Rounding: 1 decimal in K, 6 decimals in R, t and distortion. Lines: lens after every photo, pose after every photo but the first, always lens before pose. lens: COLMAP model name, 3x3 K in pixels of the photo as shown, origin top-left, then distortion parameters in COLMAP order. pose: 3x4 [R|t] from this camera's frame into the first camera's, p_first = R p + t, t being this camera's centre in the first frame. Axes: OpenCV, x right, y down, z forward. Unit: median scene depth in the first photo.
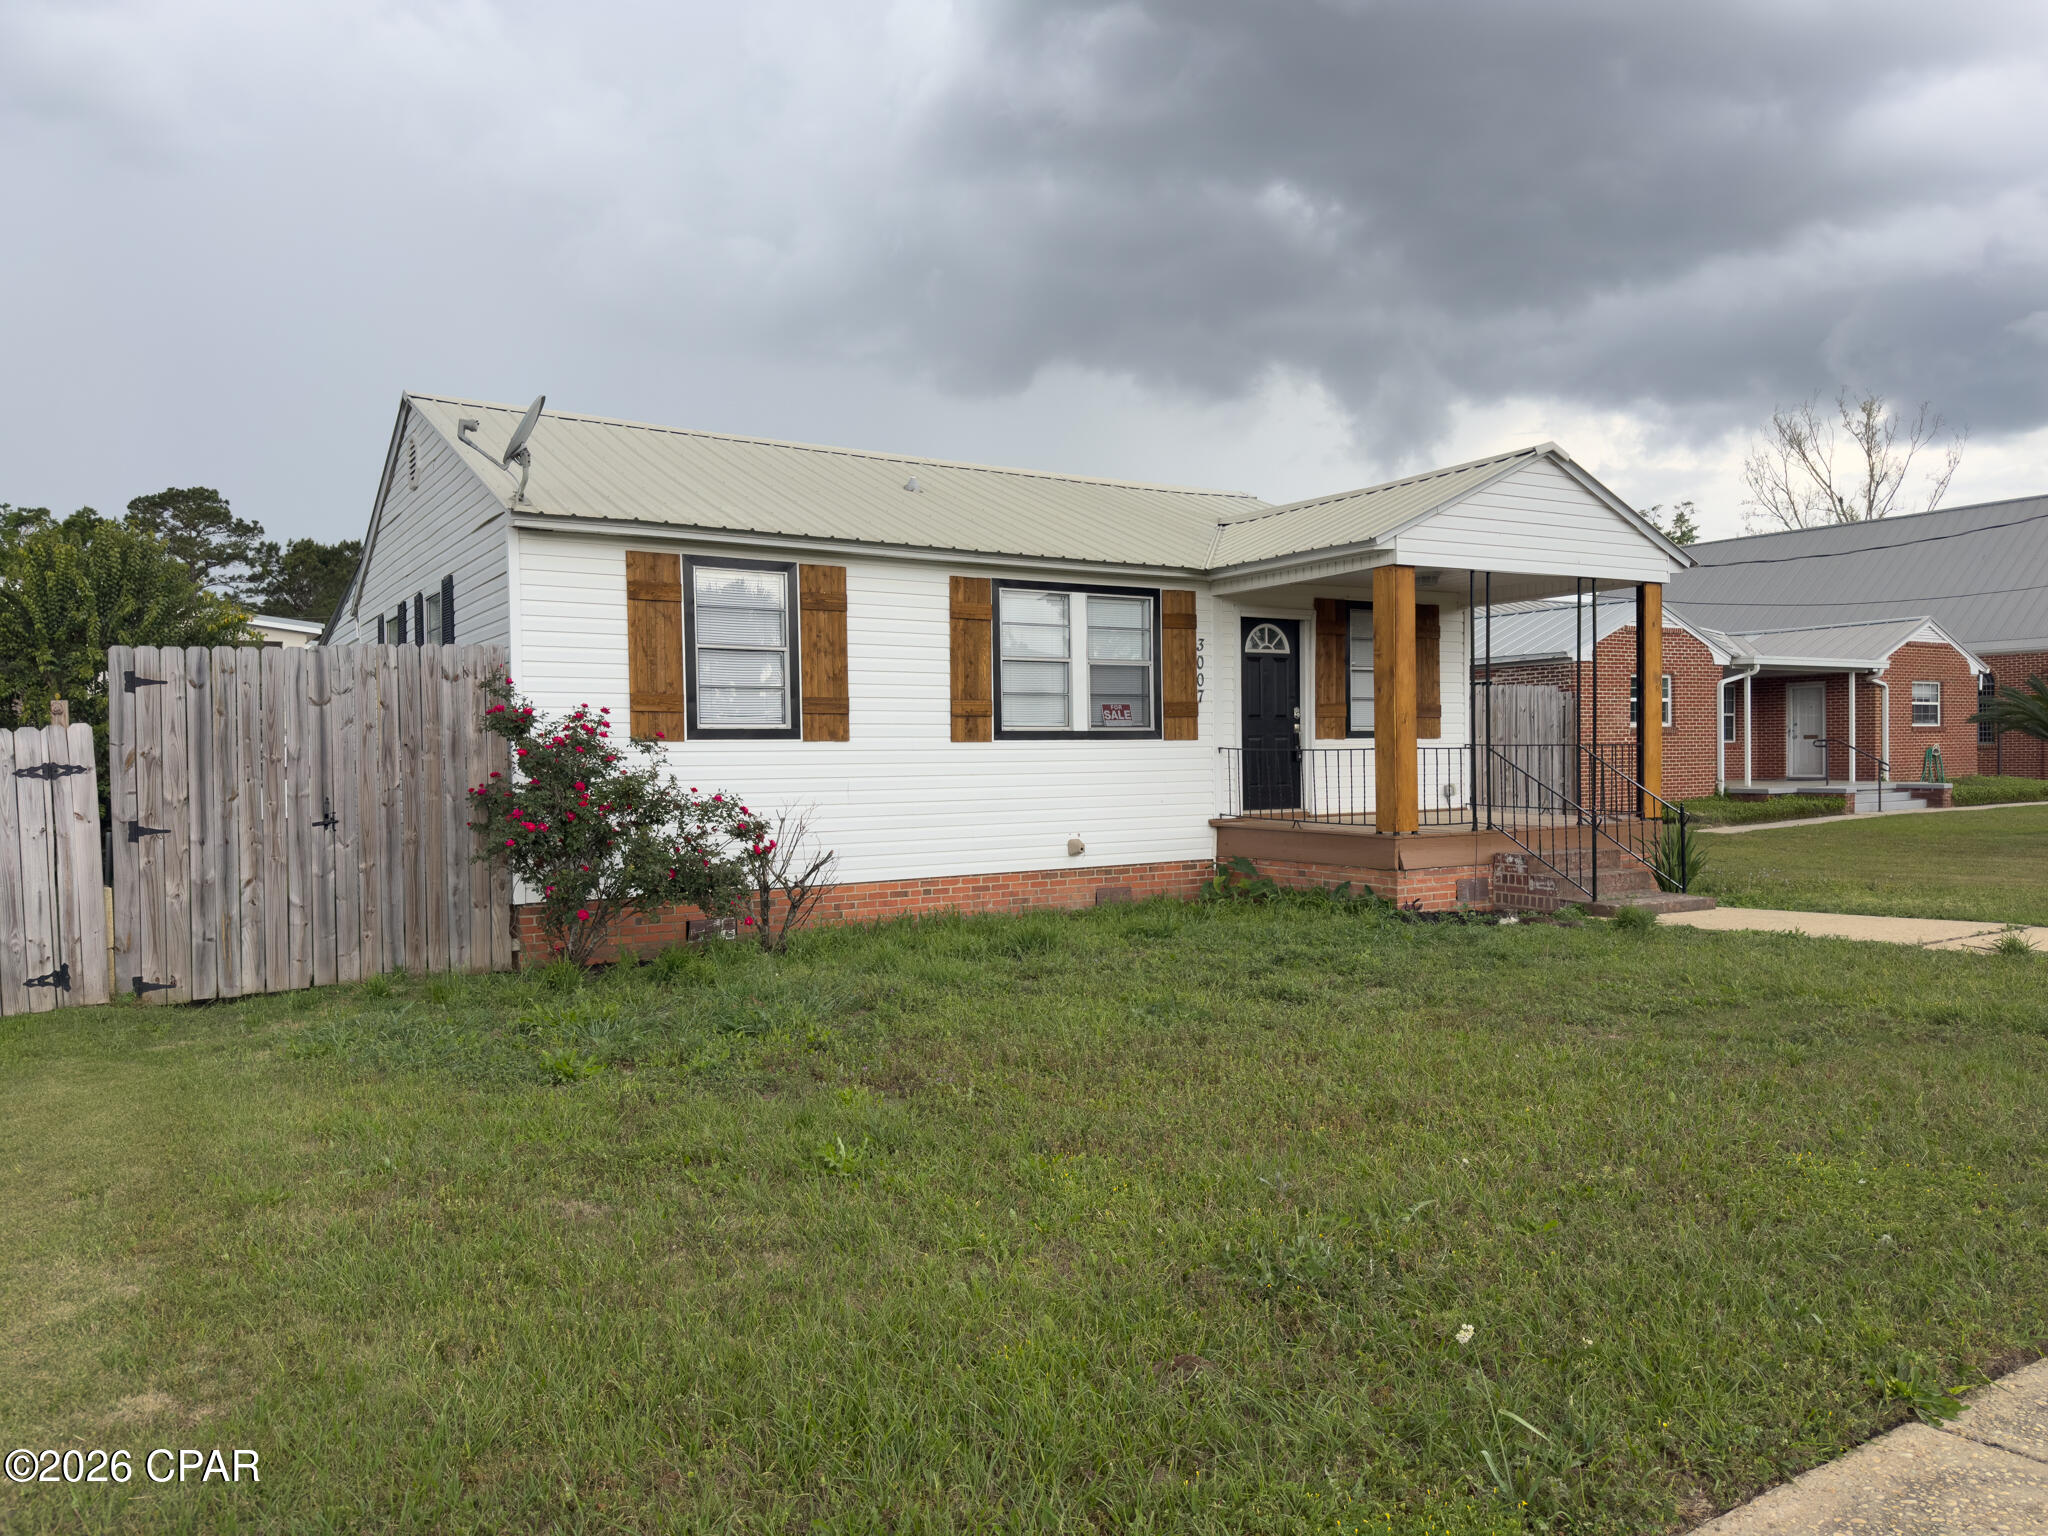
lens RADIAL K [[1423.6, 0, 1033.4], [0, 1423.6, 781.4], [0, 0, 1]] dist [0.089658, -0.120517]
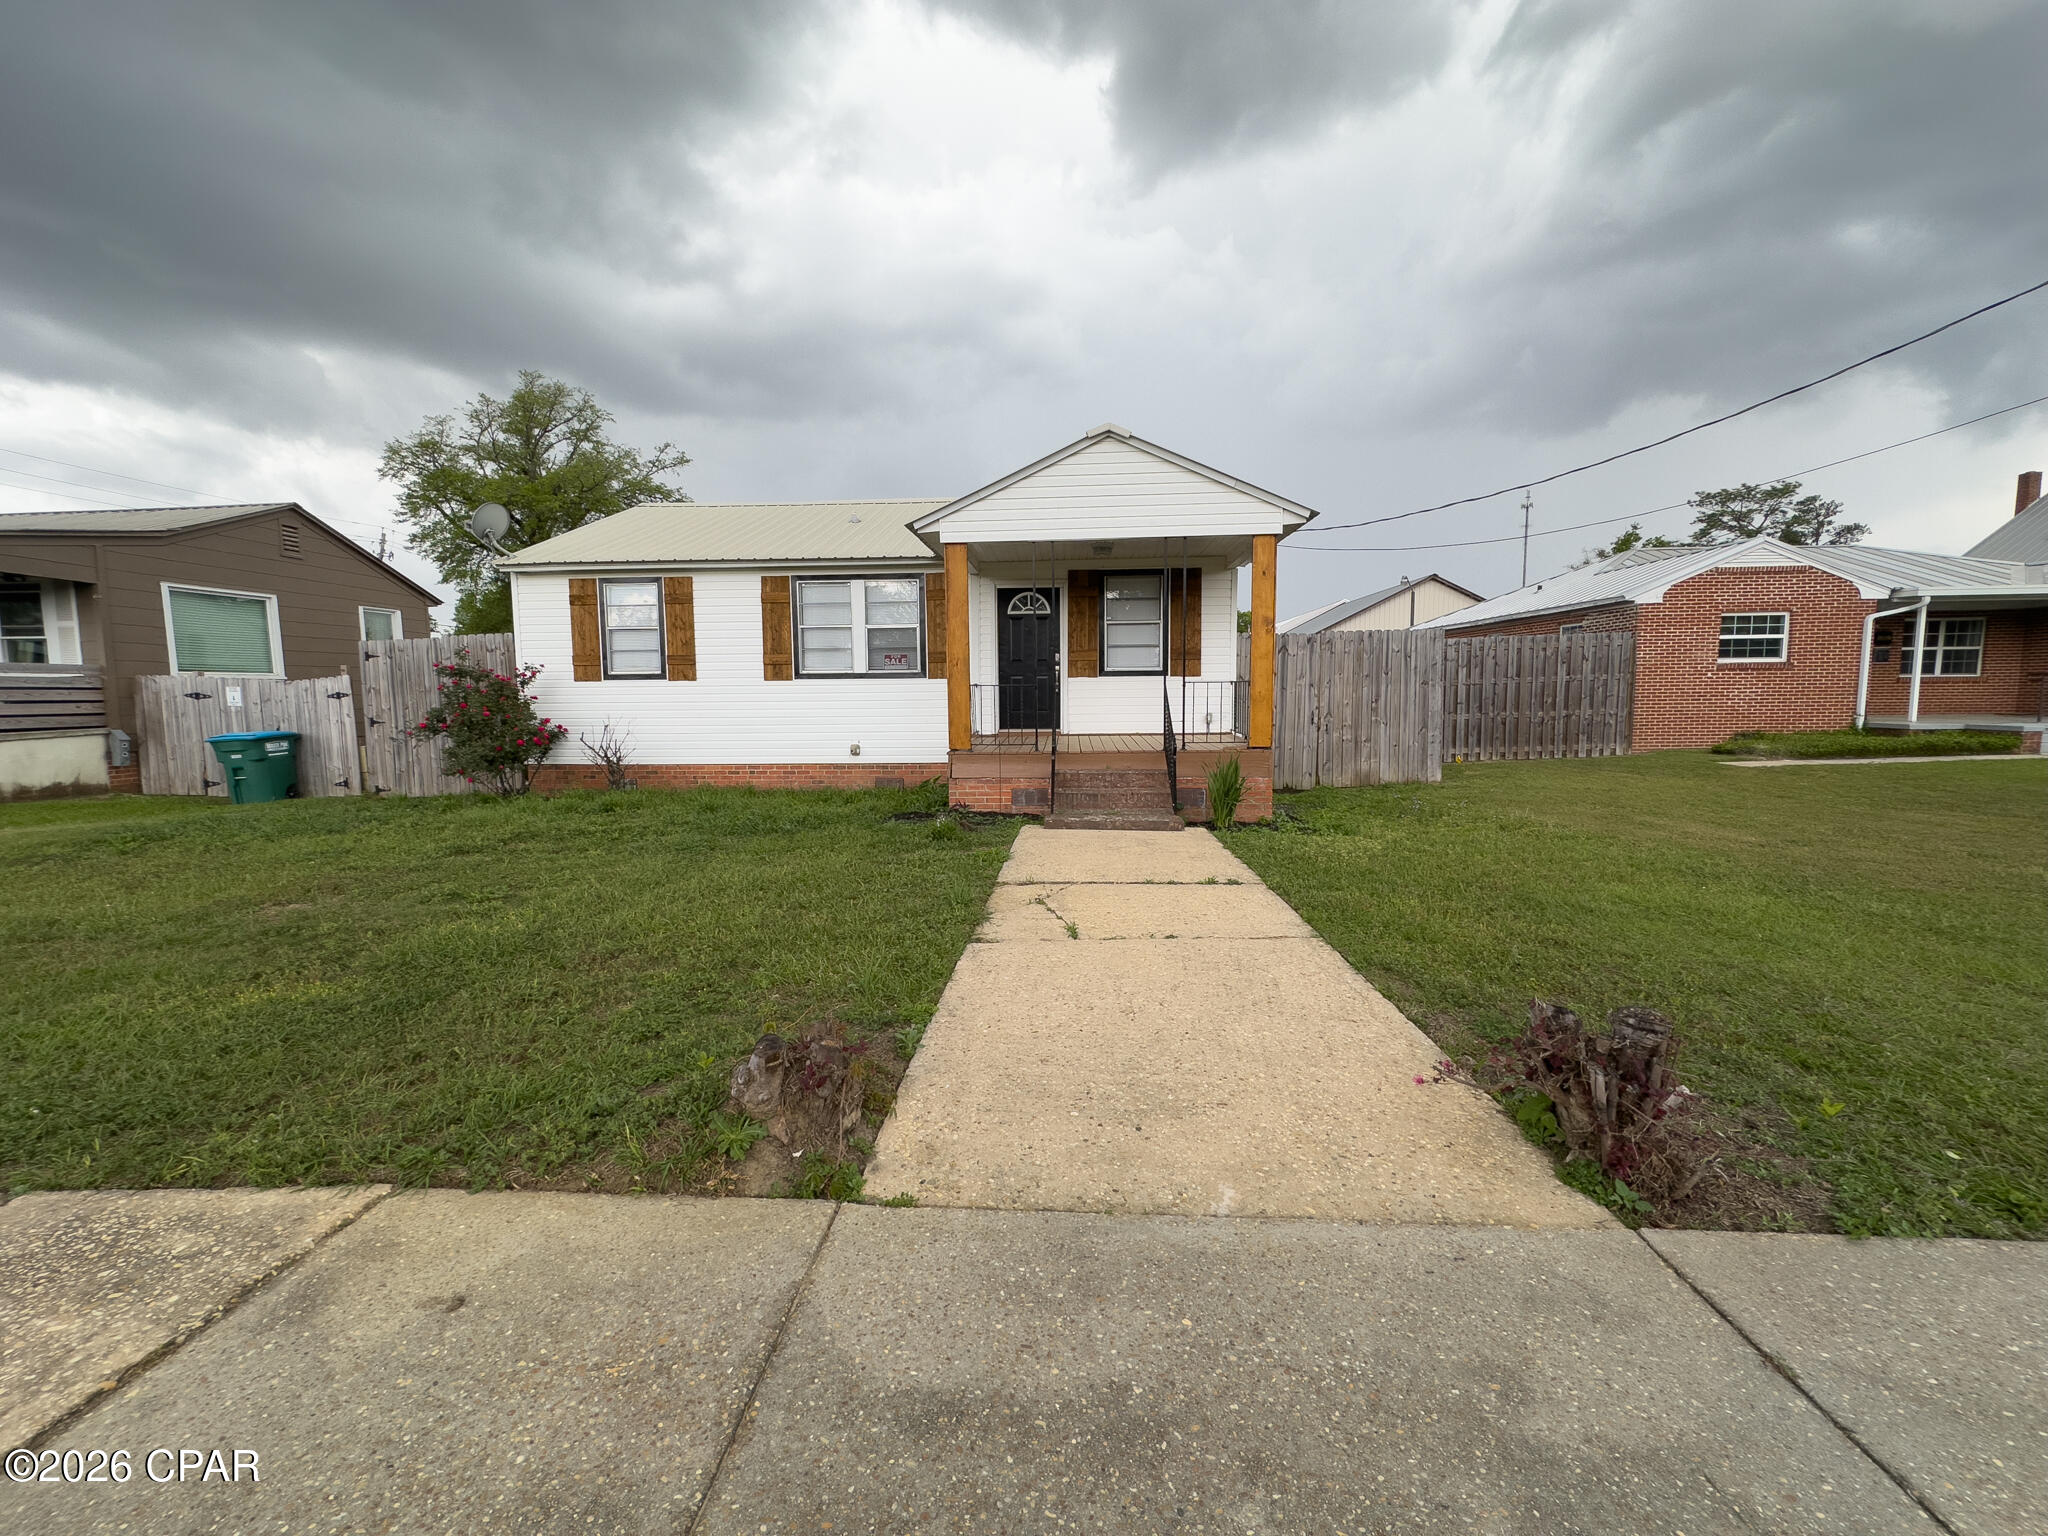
lens RADIAL K [[814.2, 0, 1024.0], [0, 814.2, 768.0], [0, 0, 1]] dist [-0.001550, -0.000157]
pose [[0.808410, 0.060802, -0.585471, 0.827678], [-0.011934, 0.996139, 0.086972, -0.014908], [0.588498, -0.063322, 0.806015, 0.480093]]
